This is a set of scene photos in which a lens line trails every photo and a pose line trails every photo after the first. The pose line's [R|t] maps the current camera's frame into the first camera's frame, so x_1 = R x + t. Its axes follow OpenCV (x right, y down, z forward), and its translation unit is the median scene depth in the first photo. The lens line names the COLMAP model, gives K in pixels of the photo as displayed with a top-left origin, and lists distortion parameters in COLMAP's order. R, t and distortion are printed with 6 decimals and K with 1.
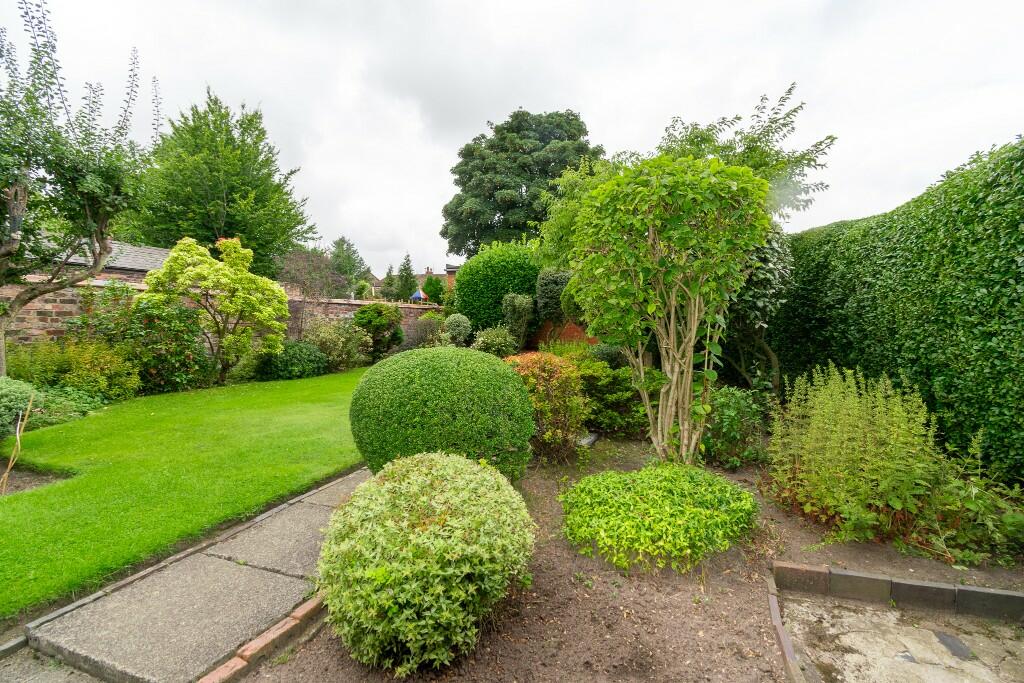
lens RADIAL K [[446.9, 0, 511.0], [0, 446.9, 337.7], [0, 0, 1]] dist [0.019733, 0.000093]
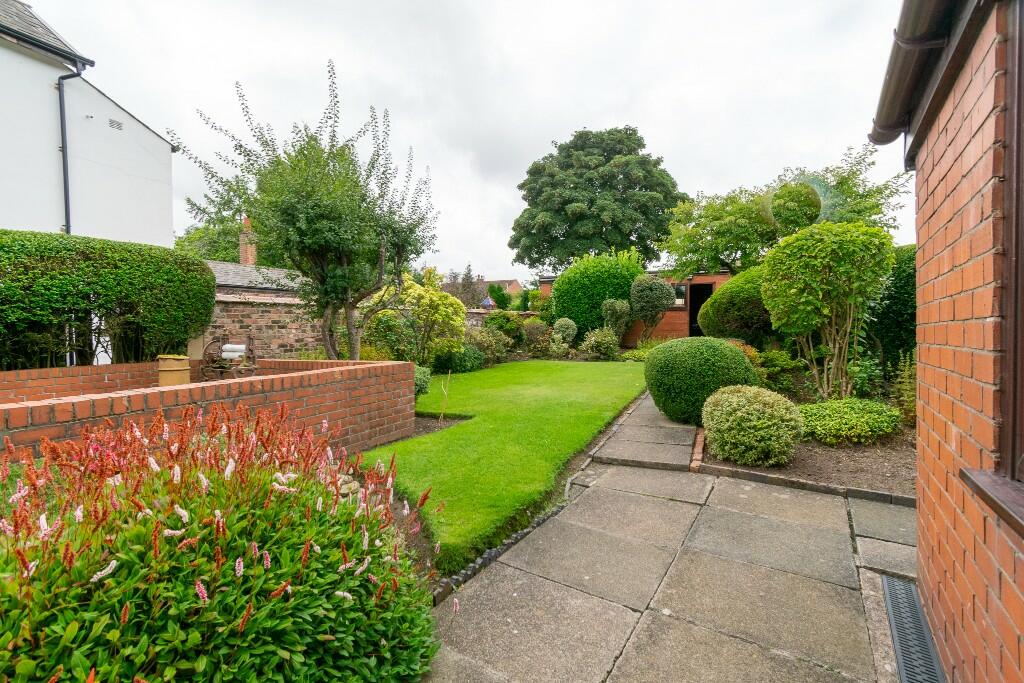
lens RADIAL K [[451.0, 0, 510.7], [0, 451.0, 334.9], [0, 0, 1]] dist [0.002458, 0.000014]
pose [[0.996971, -0.026271, -0.073199, -0.092437], [0.025199, 0.999562, -0.015519, 0.002845], [0.073575, 0.013627, 0.997197, -0.099832]]
